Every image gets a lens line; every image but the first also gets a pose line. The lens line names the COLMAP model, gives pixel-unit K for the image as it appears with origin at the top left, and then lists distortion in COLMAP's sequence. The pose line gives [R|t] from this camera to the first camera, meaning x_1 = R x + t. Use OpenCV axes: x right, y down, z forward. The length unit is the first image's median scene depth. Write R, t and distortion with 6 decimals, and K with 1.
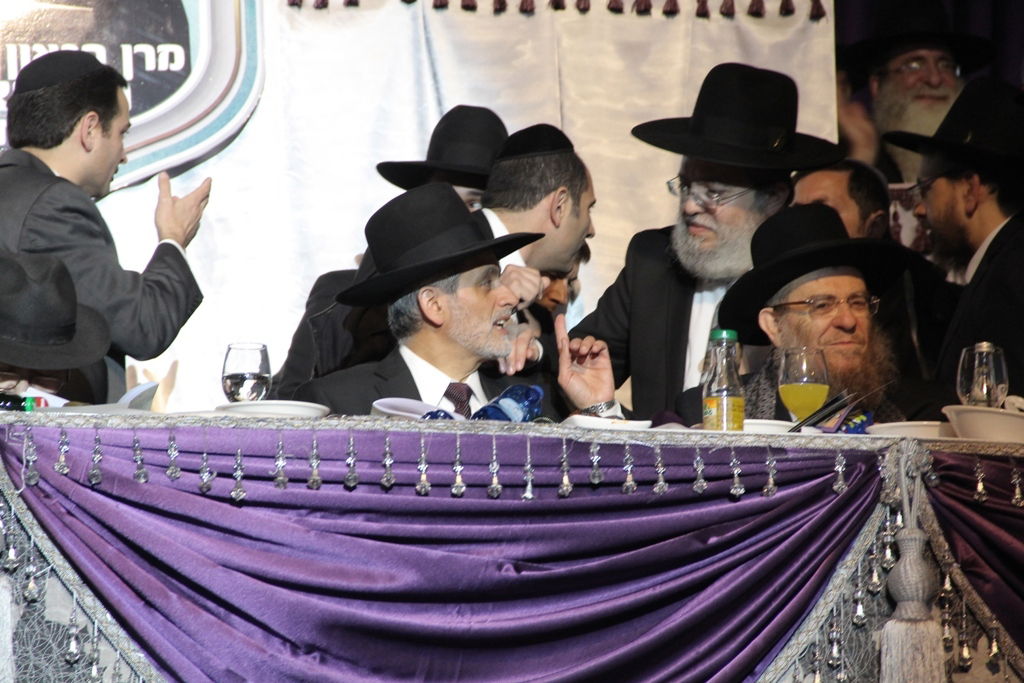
lens RADIAL K [[5533.0, 0, 512.0], [0, 5533.0, 341.5], [0, 0, 1]] dist [1.746286, -4.385653]
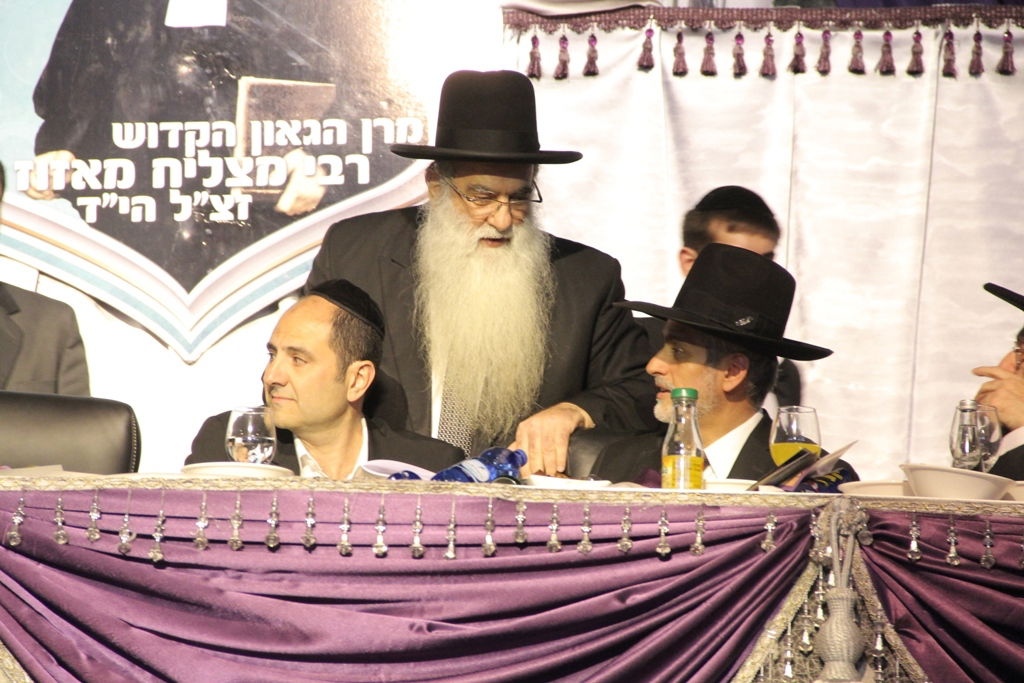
lens RADIAL K [[5533.0, 0, 512.0], [0, 5533.0, 341.5], [0, 0, 1]] dist [1.746286, -4.385653]
pose [[0.981214, -0.010154, -0.192653, 0.205921], [0.007132, 0.999841, -0.016371, 0.005749], [0.192789, 0.014689, 0.981130, 0.020896]]
